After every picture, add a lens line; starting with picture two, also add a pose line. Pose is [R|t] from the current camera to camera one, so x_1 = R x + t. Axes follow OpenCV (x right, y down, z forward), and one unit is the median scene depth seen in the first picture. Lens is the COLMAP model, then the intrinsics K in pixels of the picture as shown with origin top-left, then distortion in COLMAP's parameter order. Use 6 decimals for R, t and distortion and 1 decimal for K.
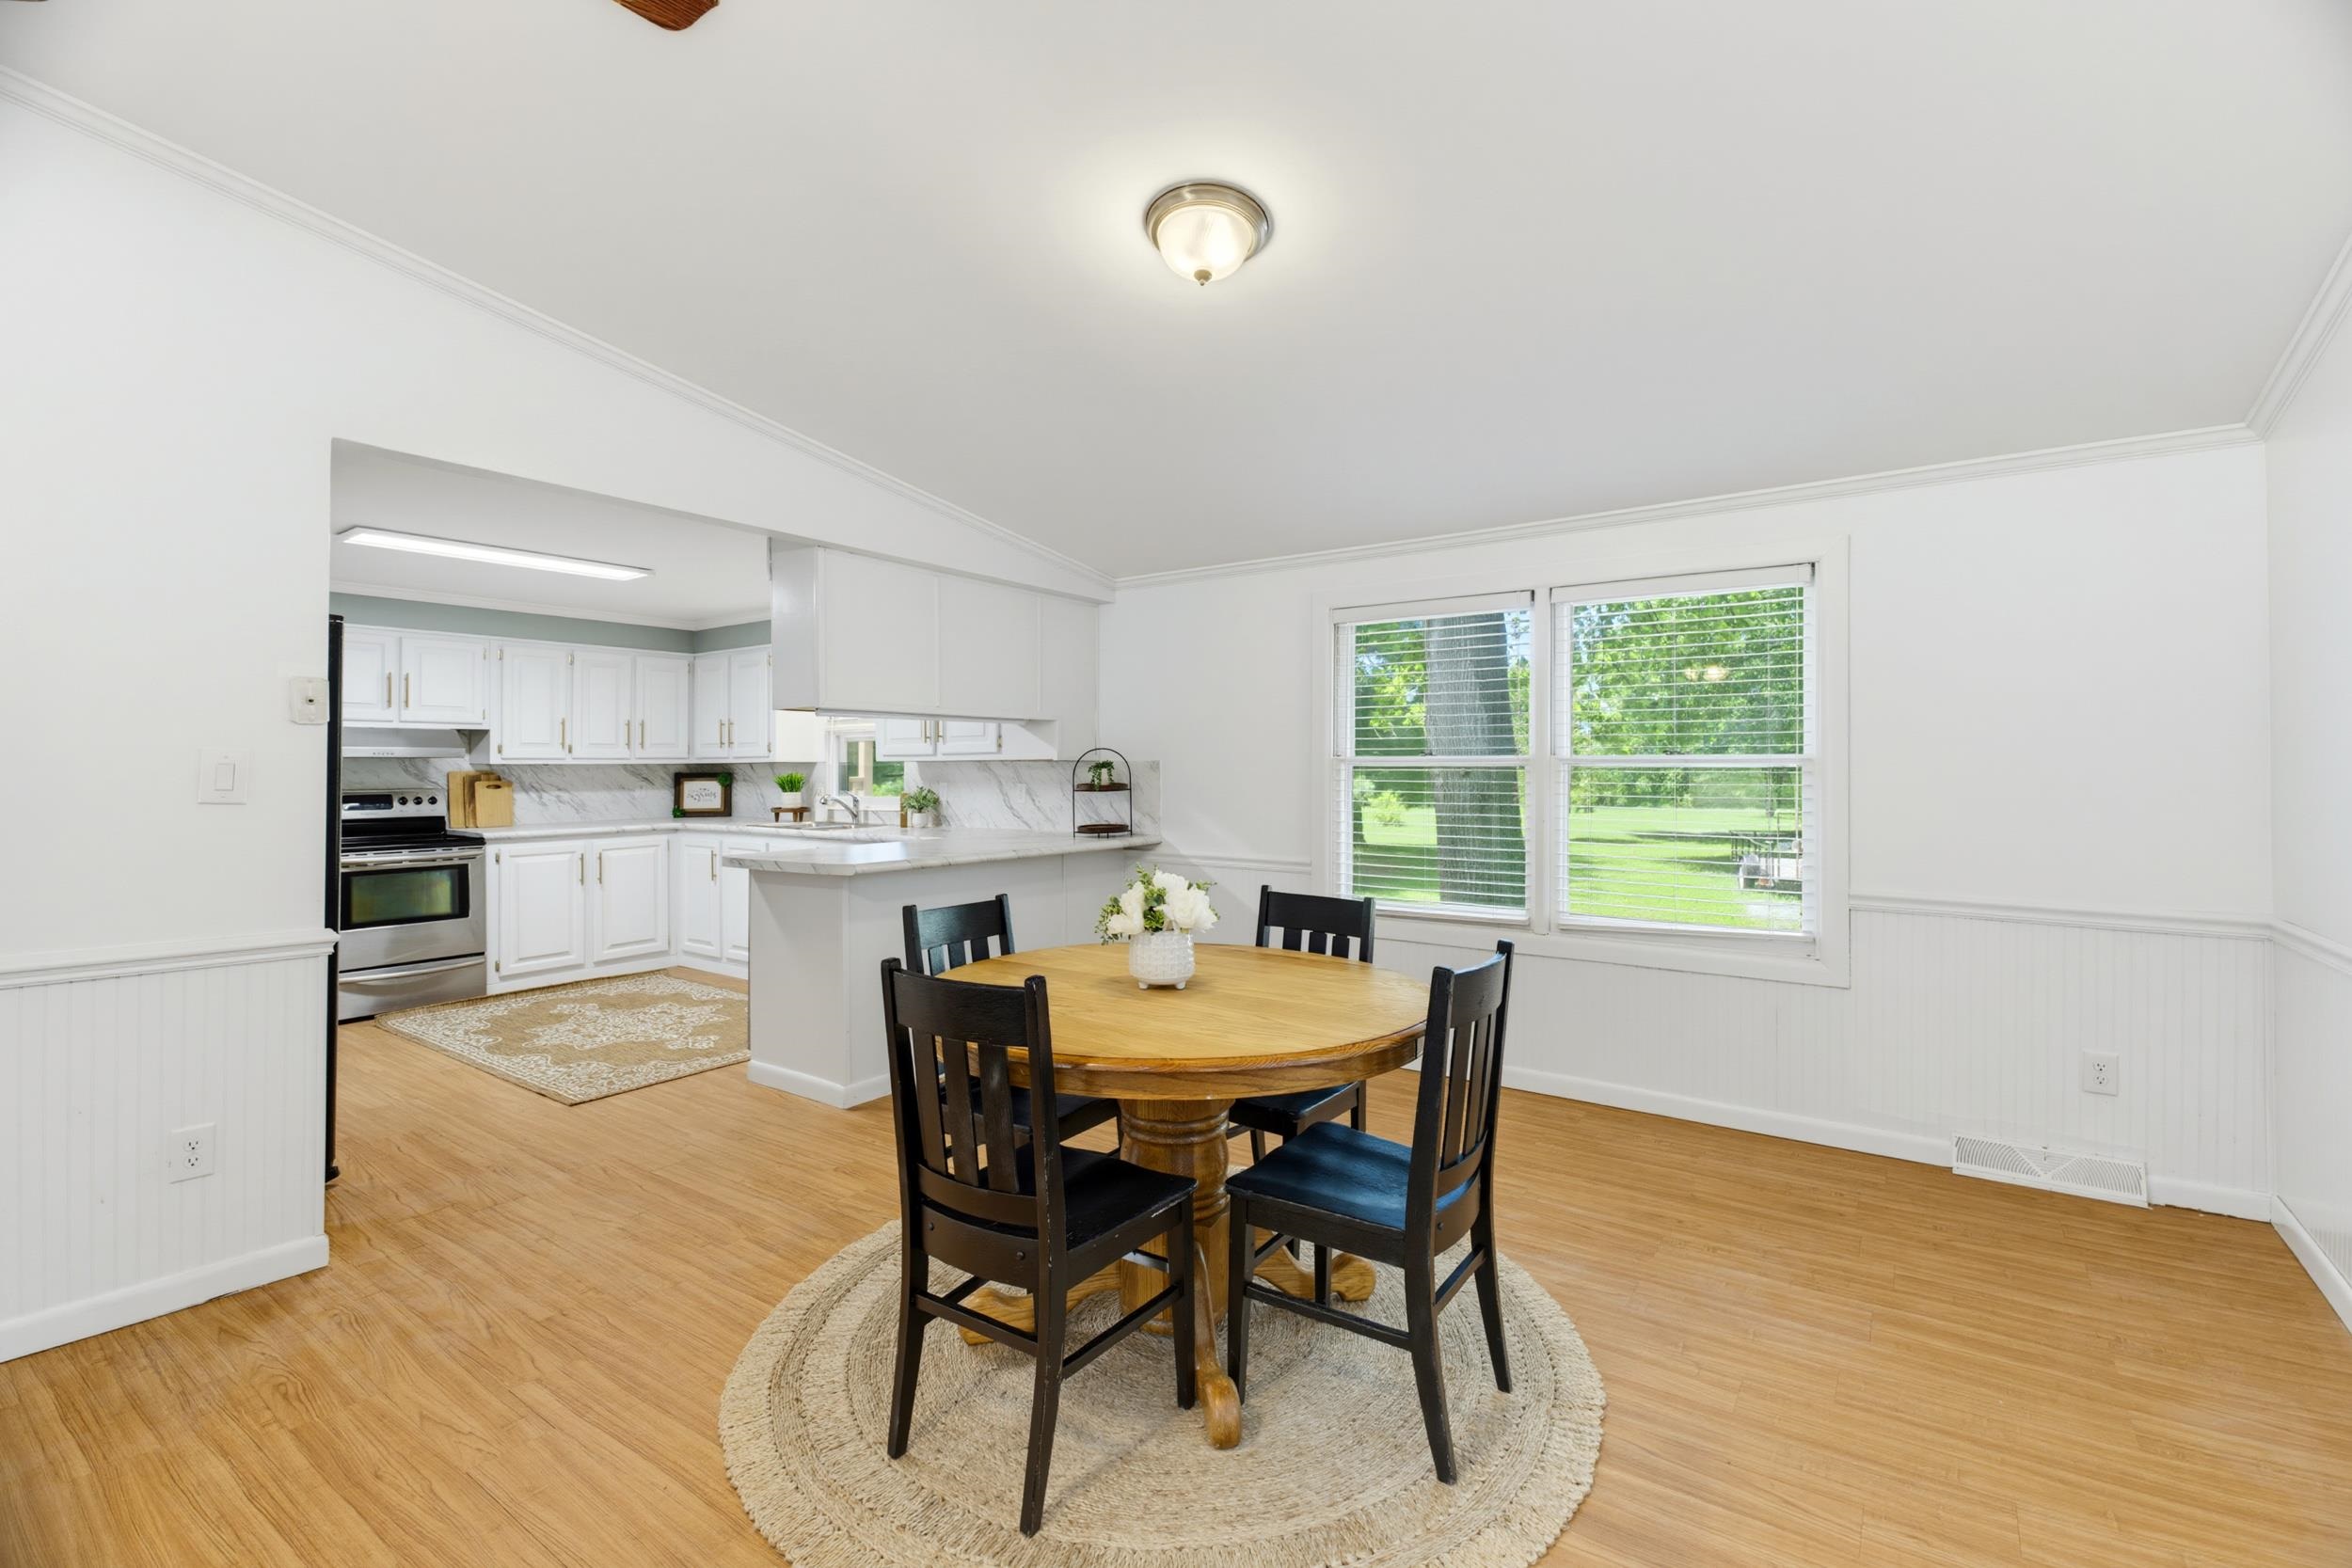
lens RADIAL K [[1044.3, 0, 1181.1], [0, 1044.3, 773.4], [0, 0, 1]] dist [0.004241, -0.000143]
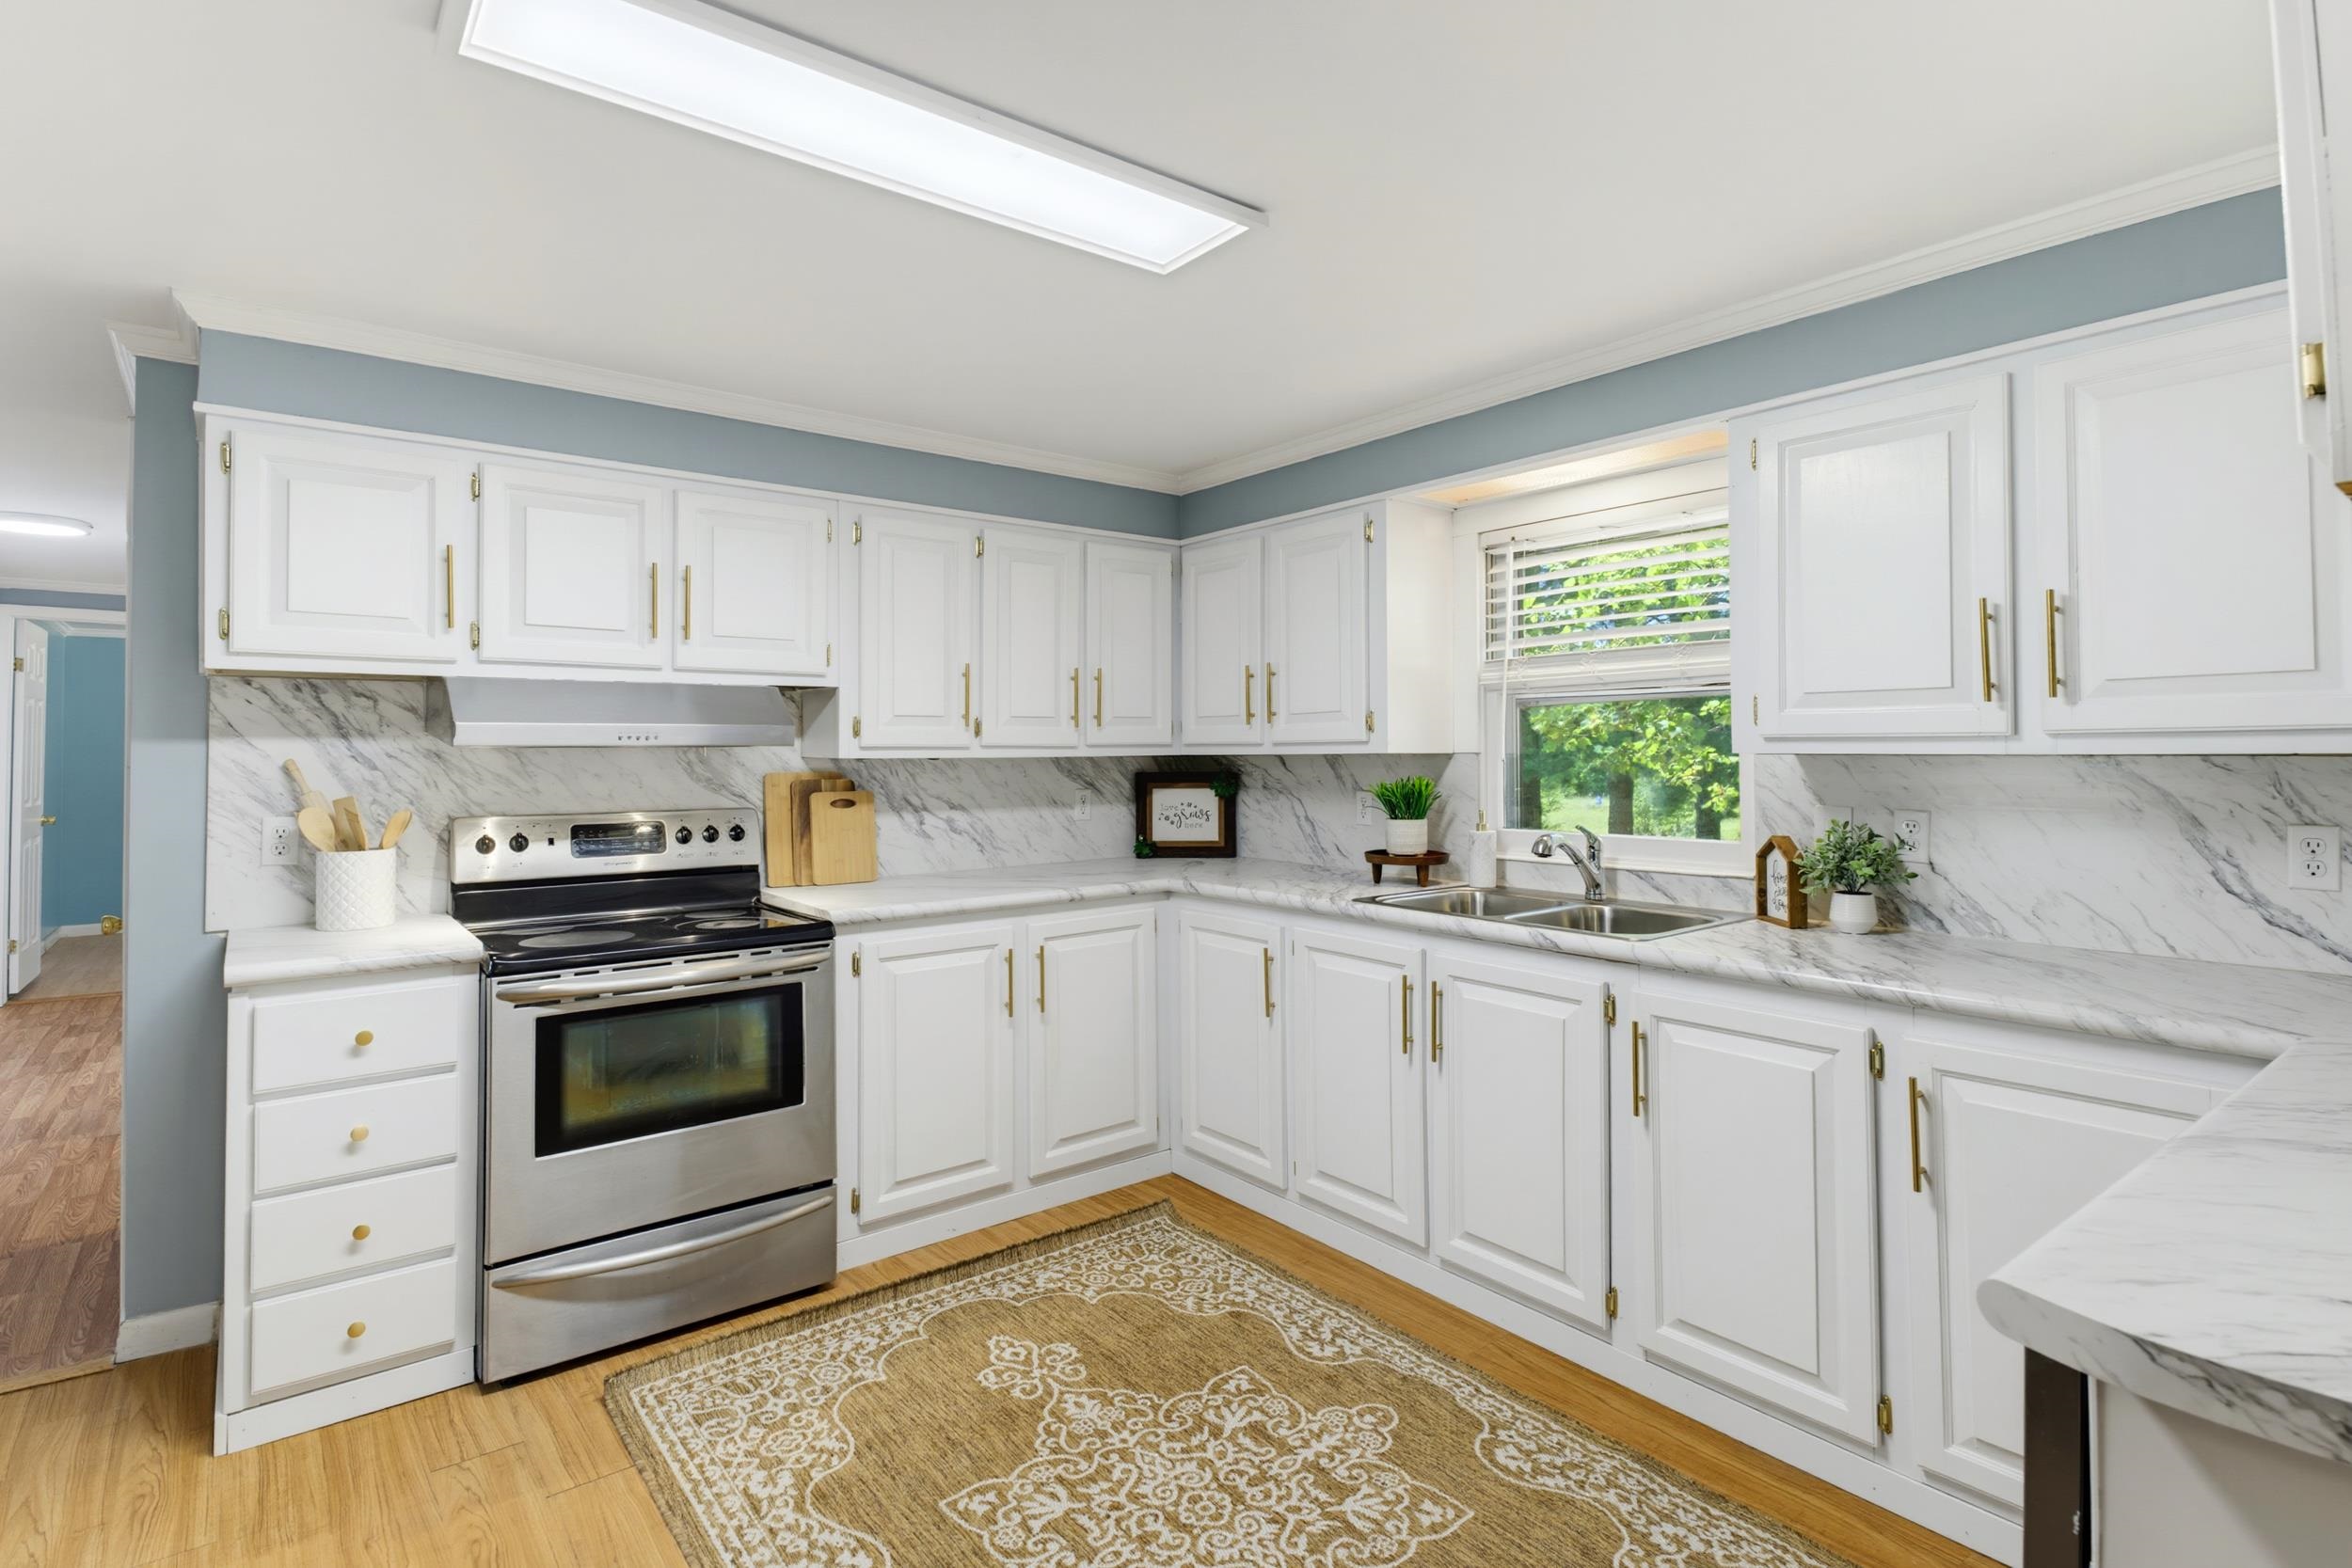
lens RADIAL K [[1193.3, 0, 1175.6], [0, 1193.3, 775.1], [0, 0, 1]] dist [0.014478, -0.000401]
pose [[0.959143, 0.006071, -0.282855, -0.329482], [-0.002306, 0.999904, 0.013640, -0.008657], [0.282911, -0.012430, 0.959066, 0.477368]]
